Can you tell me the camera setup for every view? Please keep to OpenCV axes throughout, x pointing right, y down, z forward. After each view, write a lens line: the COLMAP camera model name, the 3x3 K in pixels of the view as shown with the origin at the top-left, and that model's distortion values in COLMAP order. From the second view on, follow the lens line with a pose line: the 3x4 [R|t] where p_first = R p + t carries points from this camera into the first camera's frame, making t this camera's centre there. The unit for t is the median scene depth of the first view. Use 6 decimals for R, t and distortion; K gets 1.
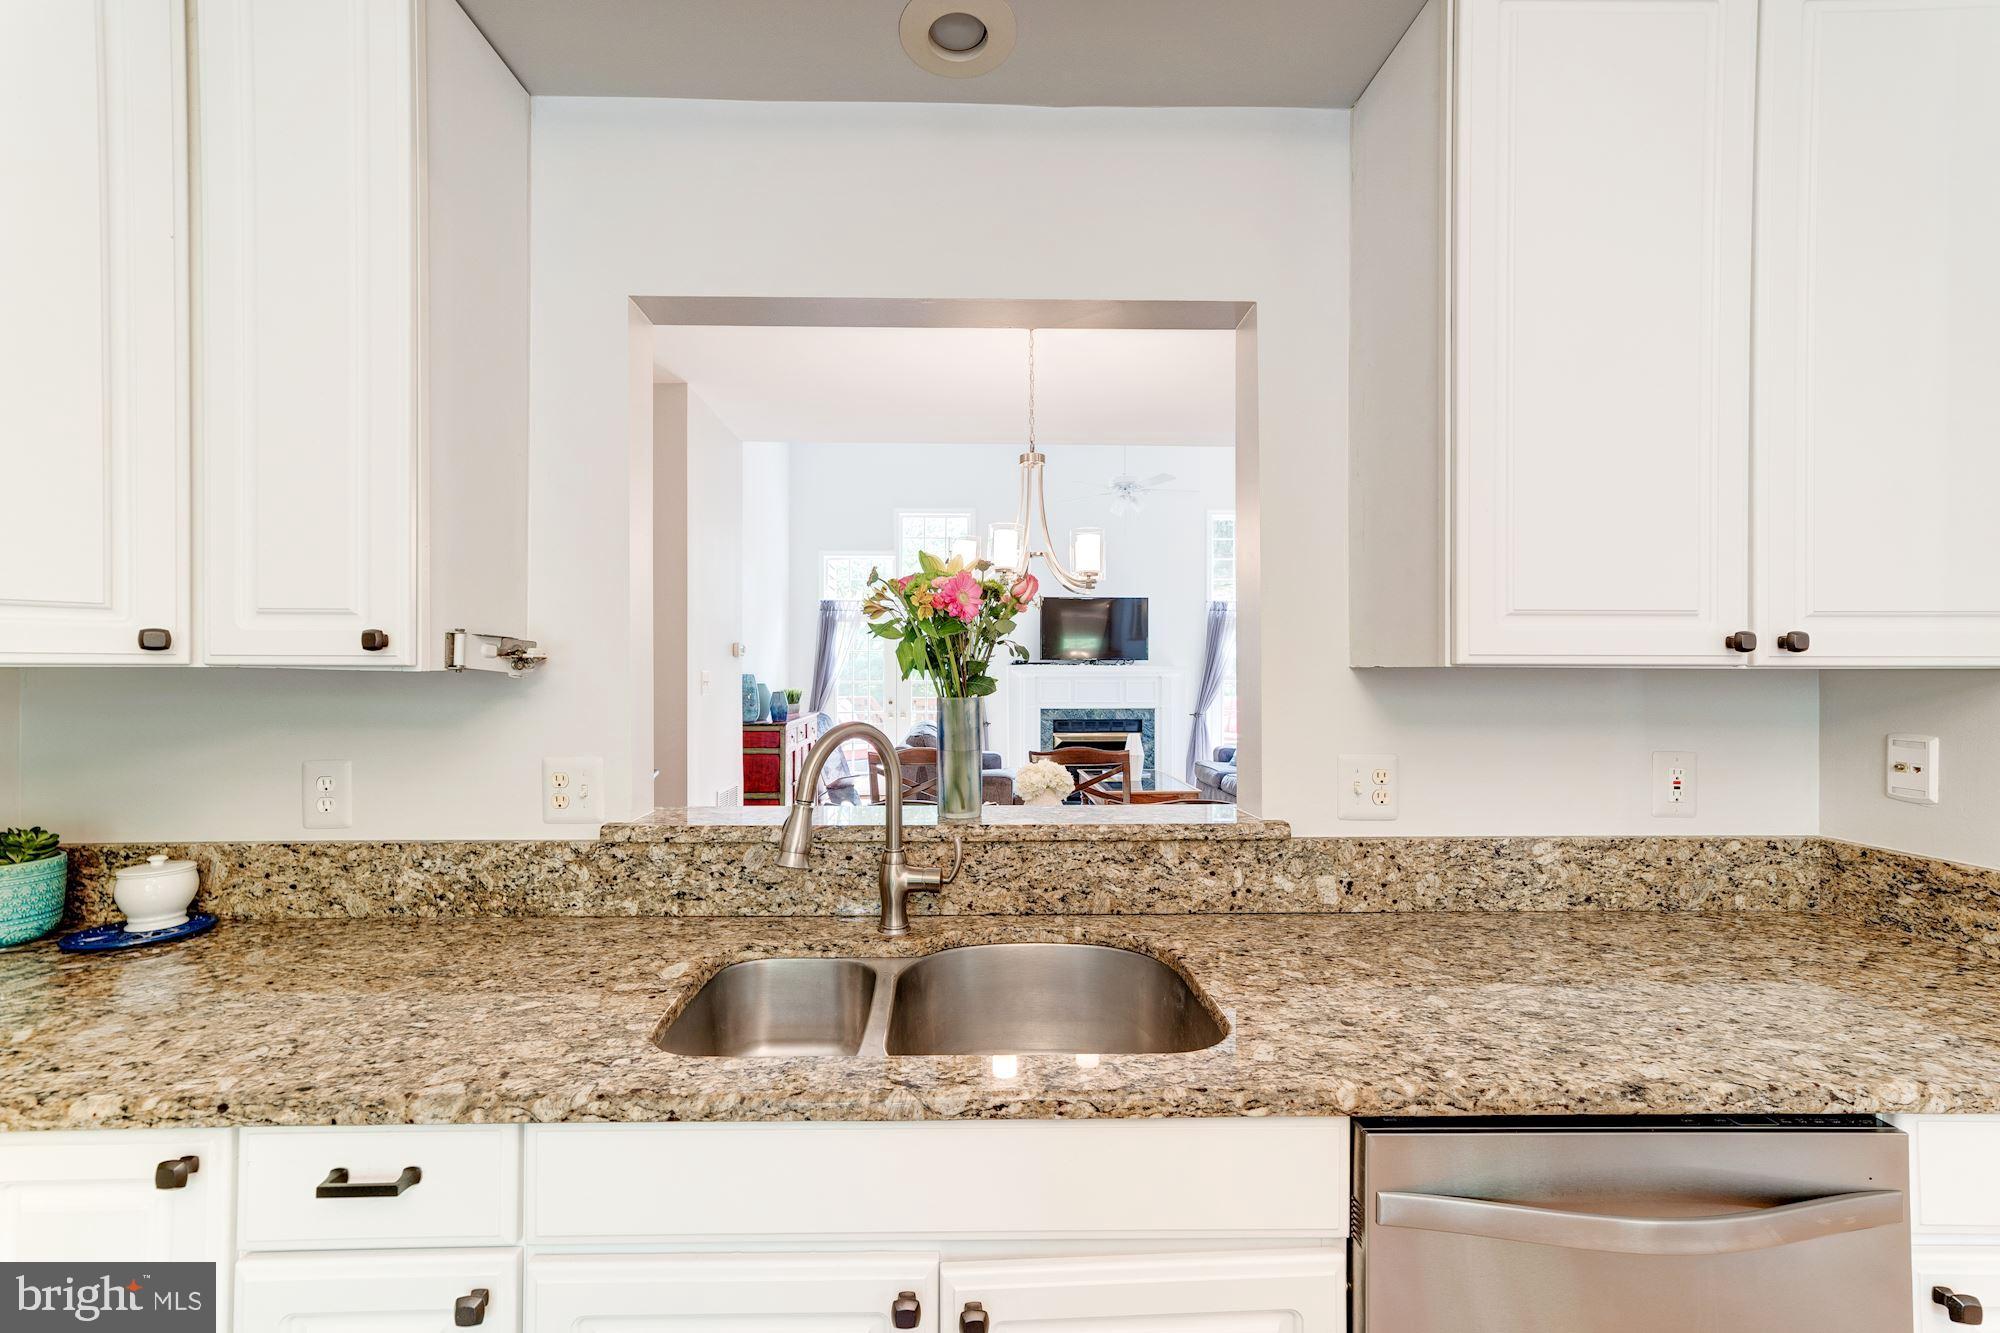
lens RADIAL K [[778.0, 0, 983.4], [0, 778.0, 677.8], [0, 0, 1]] dist [0.000140, 0.000257]
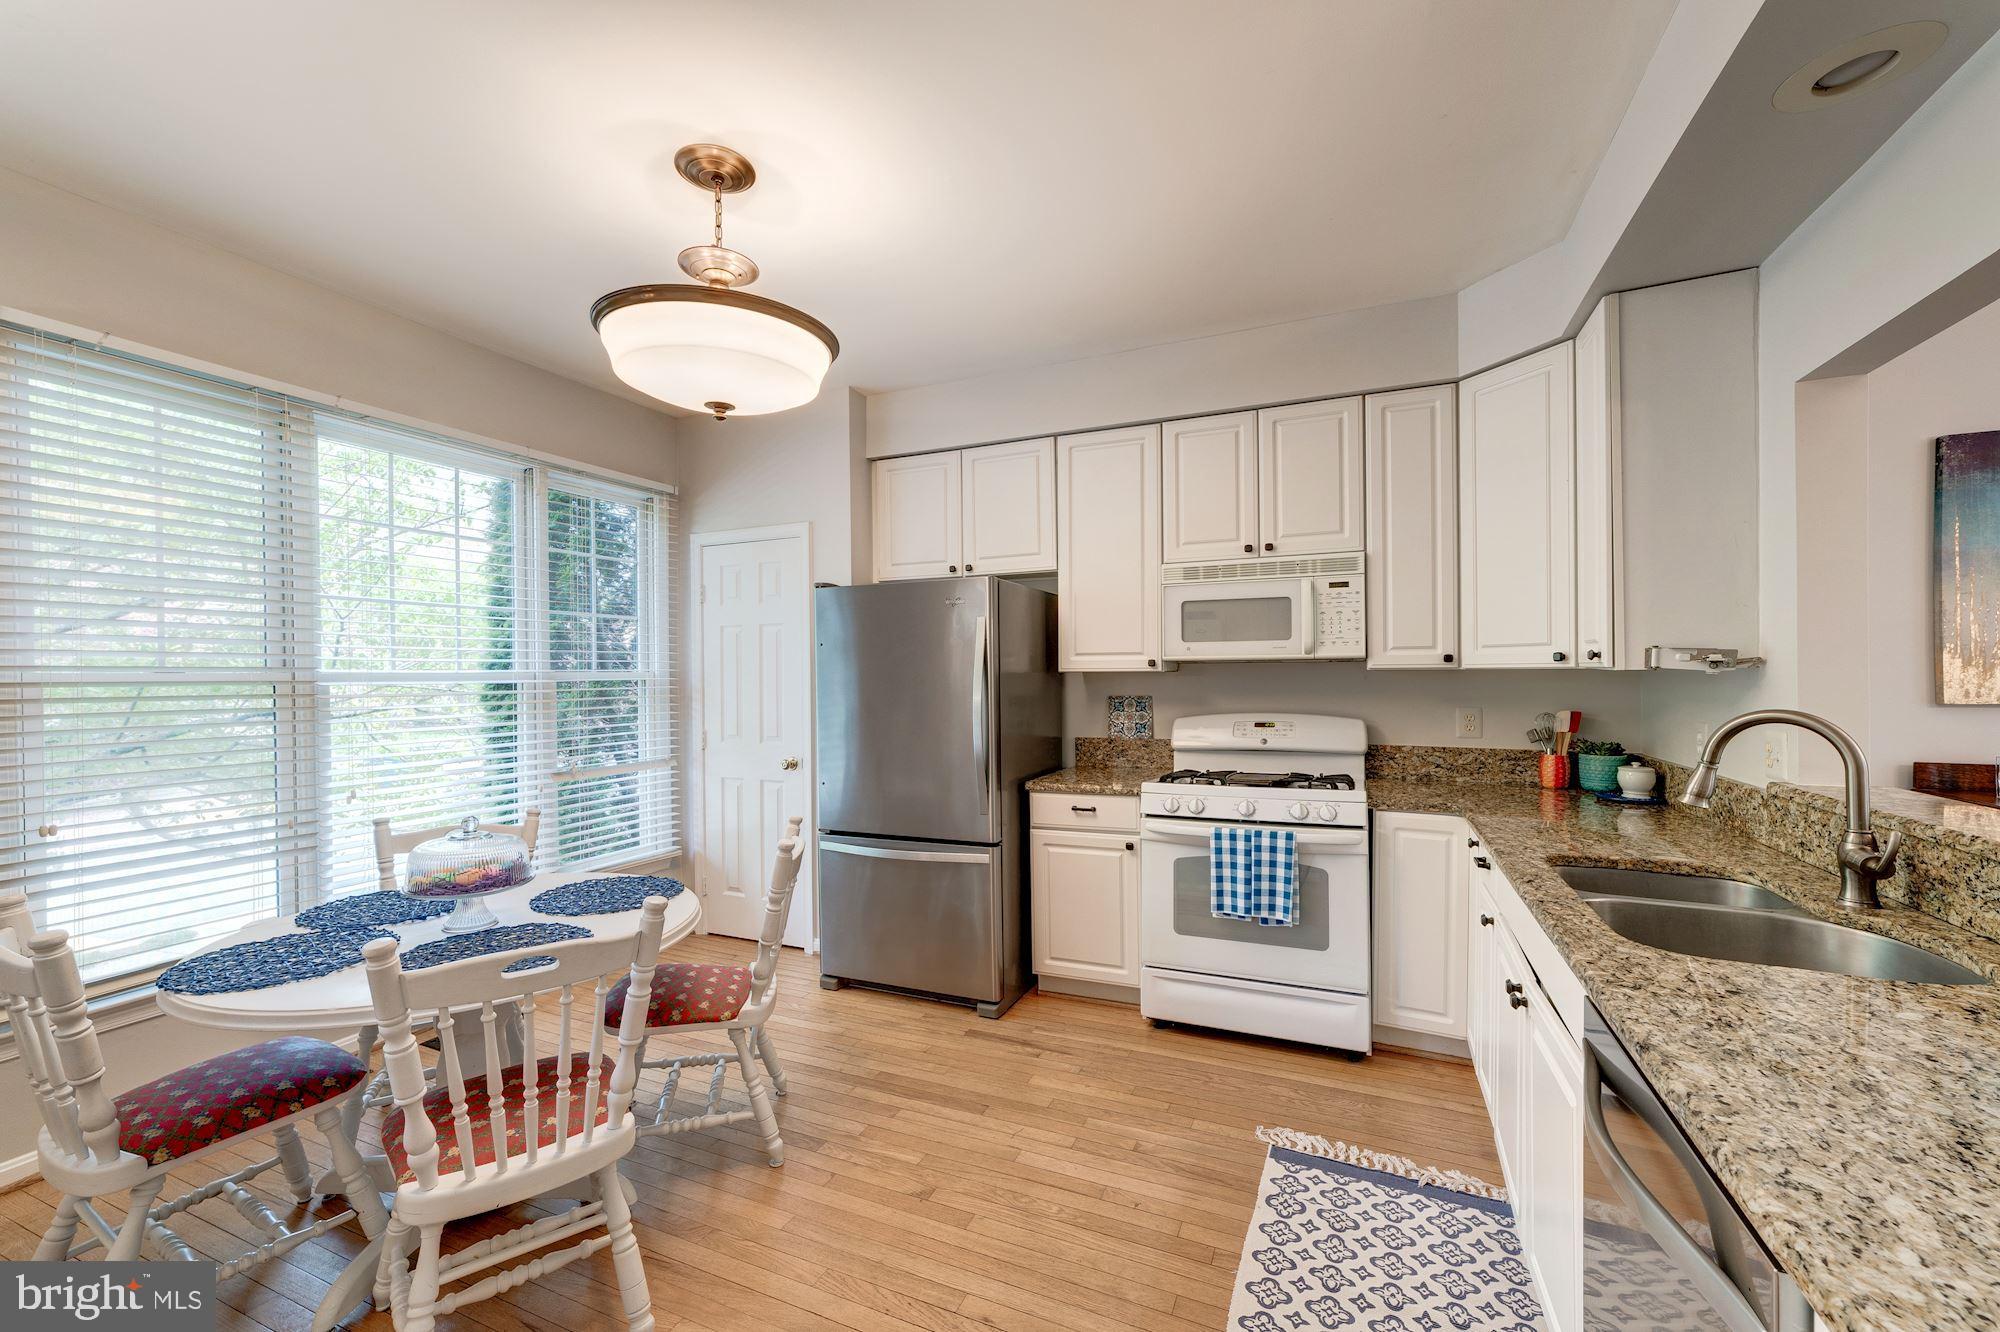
lens RADIAL K [[762.6, 0, 1002.2], [0, 762.6, 682.0], [0, 0, 1]] dist [-0.002002, 0.005175]
pose [[-0.439612, 0.009631, -0.898136, 1.280179], [0.006258, 0.999951, 0.007660, -0.000372], [0.898166, -0.002254, -0.439651, 0.383151]]
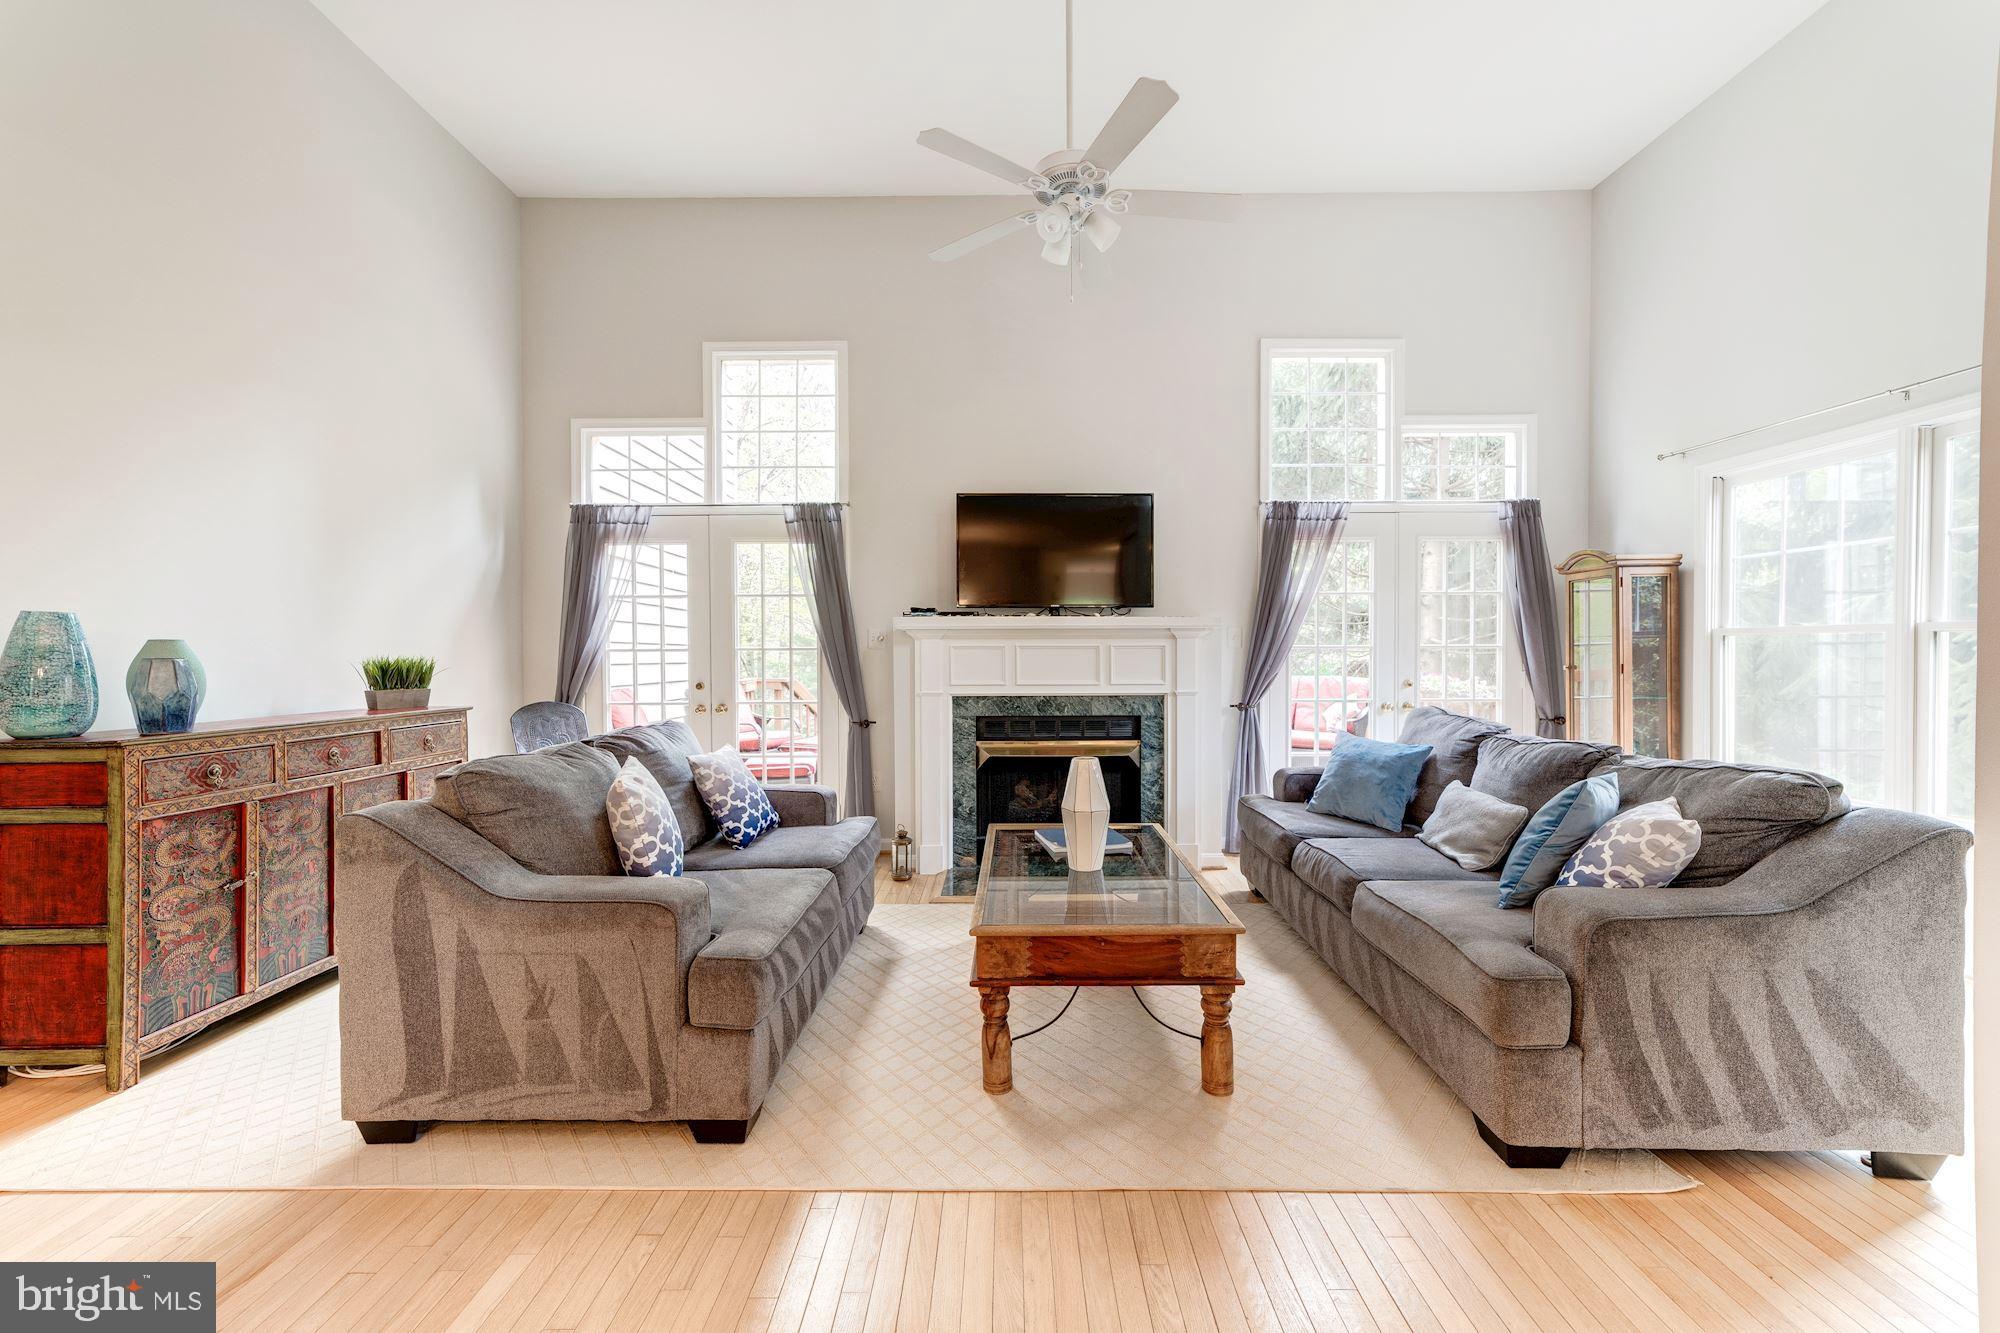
lens RADIAL K [[774.3, 0, 1041.5], [0, 774.3, 660.7], [0, 0, 1]] dist [-0.004292, -0.000096]
pose [[0.999985, -0.003893, -0.003746, 0.729310], [0.003886, 0.999990, -0.002007, 0.087622], [0.003754, 0.001992, 0.999991, 2.470073]]
